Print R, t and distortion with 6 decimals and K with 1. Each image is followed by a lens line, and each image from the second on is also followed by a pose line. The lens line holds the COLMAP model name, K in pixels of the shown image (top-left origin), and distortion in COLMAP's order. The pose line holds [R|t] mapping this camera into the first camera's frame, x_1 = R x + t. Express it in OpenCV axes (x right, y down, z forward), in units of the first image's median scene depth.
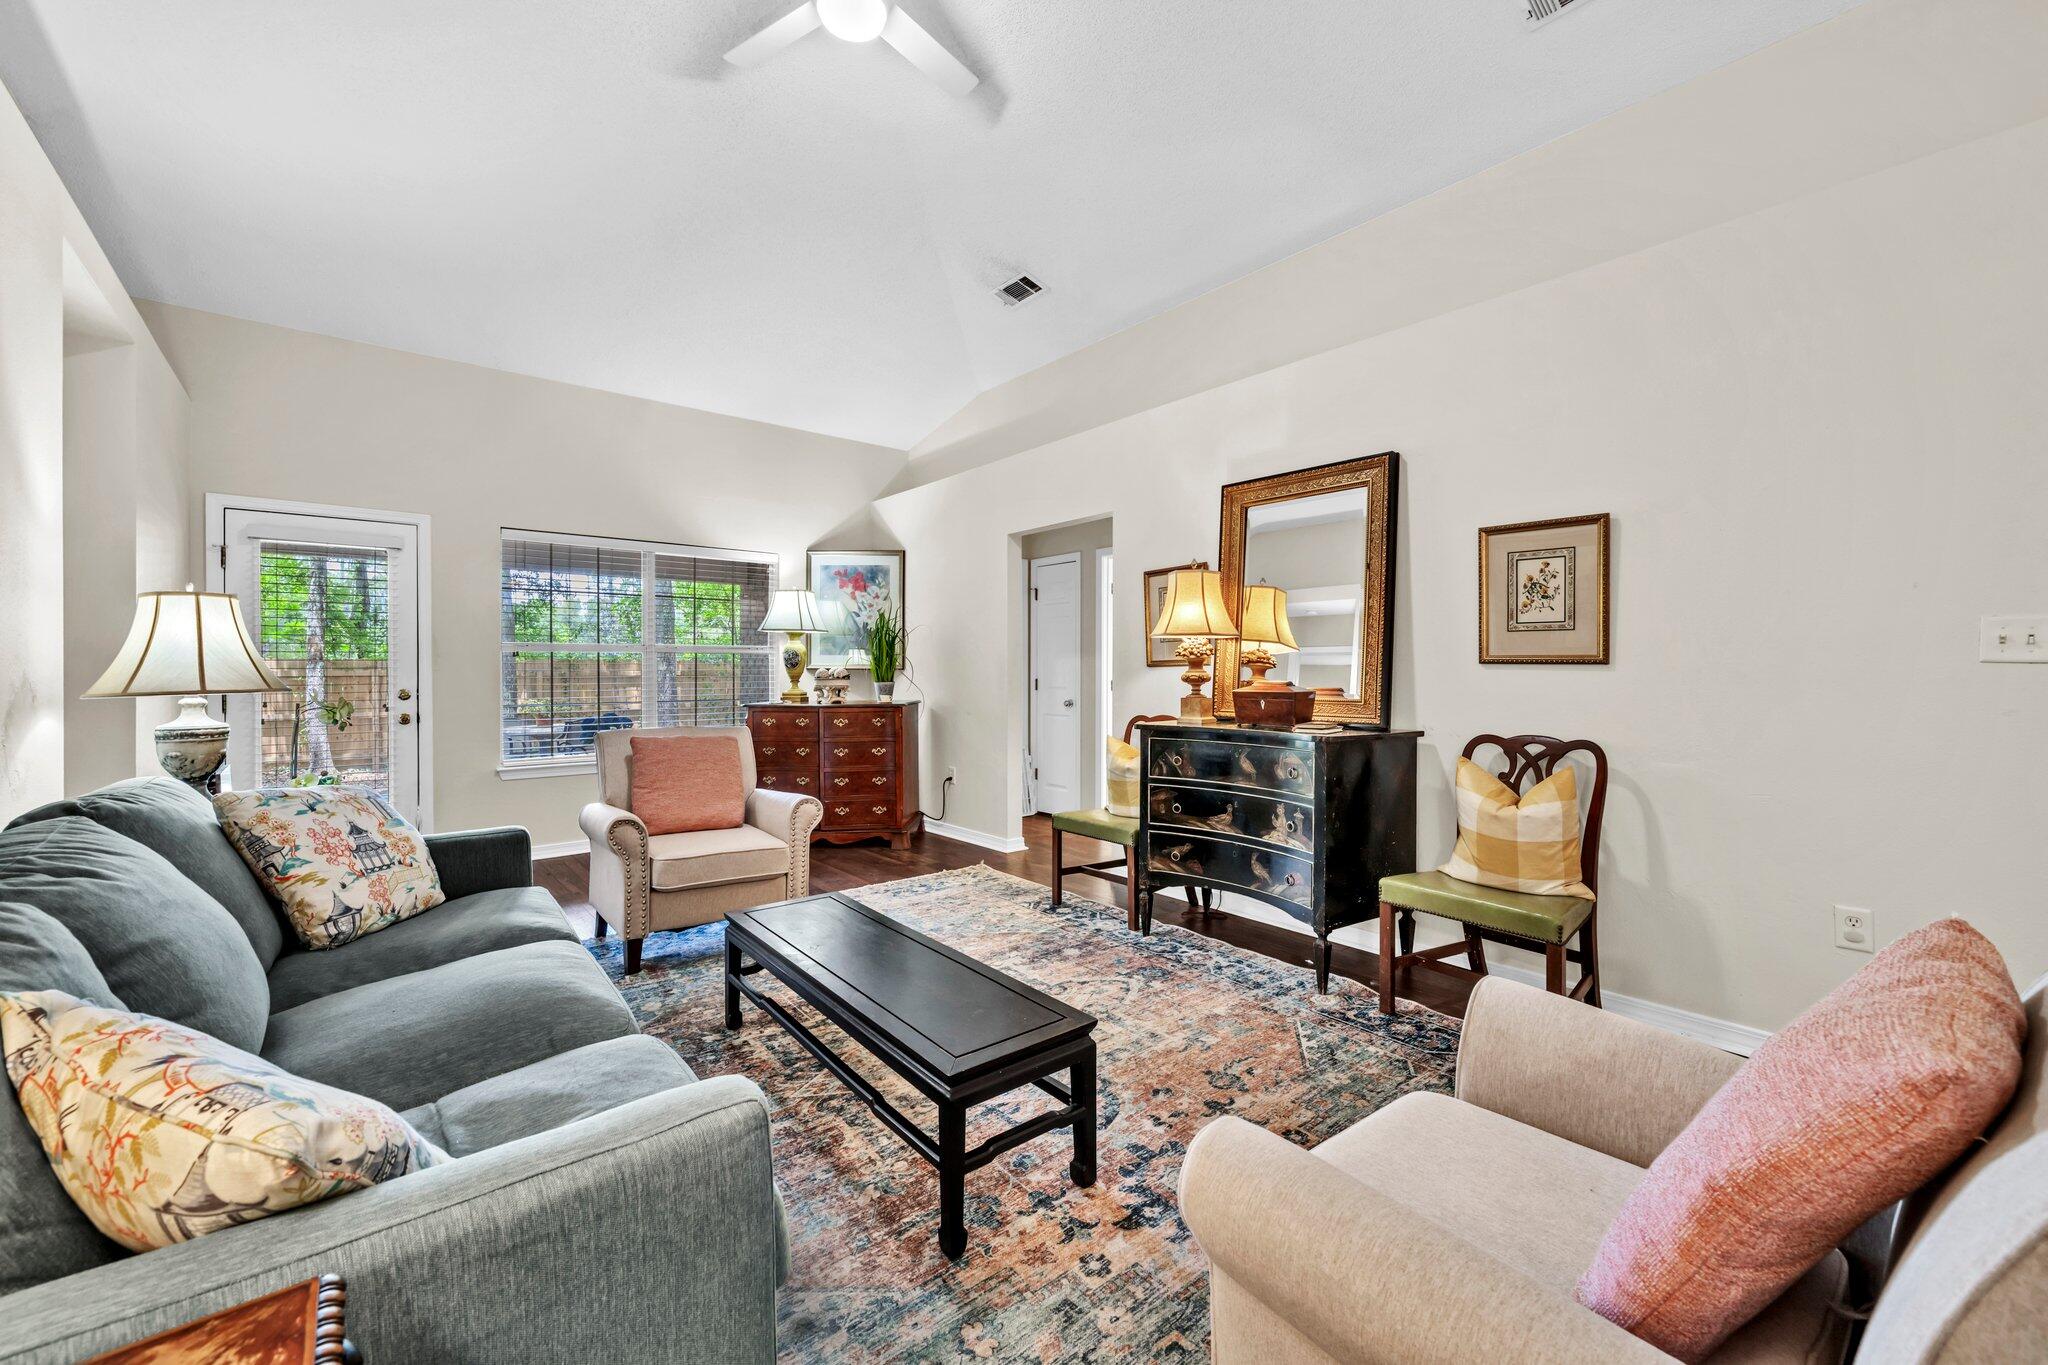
lens RADIAL K [[808.0, 0, 1023.6], [0, 808.0, 666.7], [0, 0, 1]] dist [-0.001136, 0.000049]
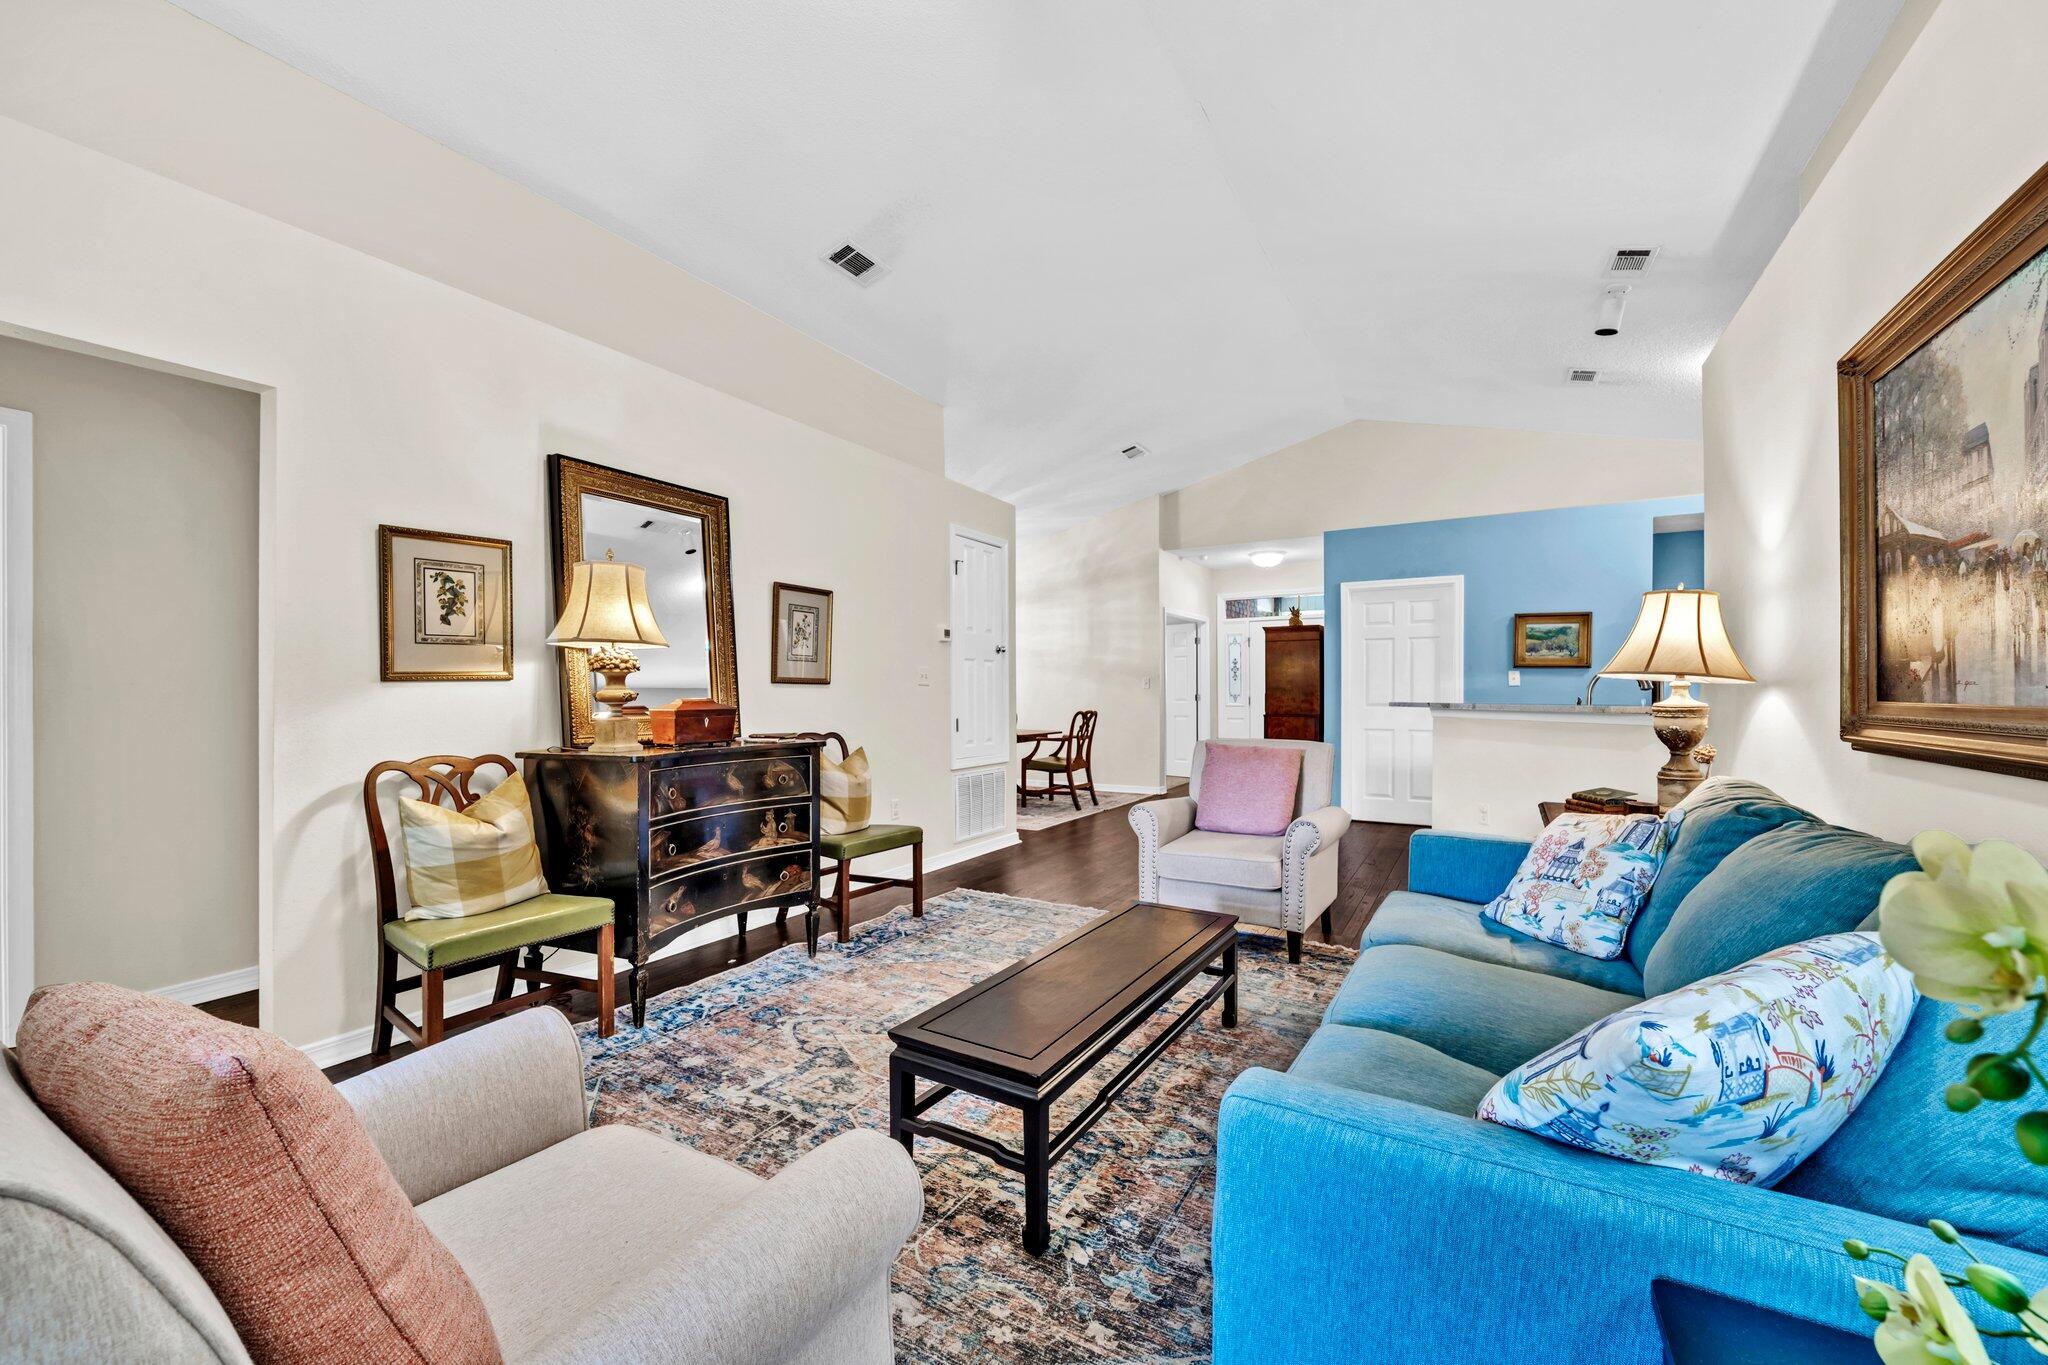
lens RADIAL K [[806.2, 0, 1019.1], [0, 806.2, 684.2], [0, 0, 1]] dist [0.000229, 0.000014]
pose [[-0.341910, 0.008762, 0.939692, -0.780436], [-0.001253, 0.999951, -0.009780, 0.010044], [-0.939732, -0.004522, -0.341883, 1.012180]]
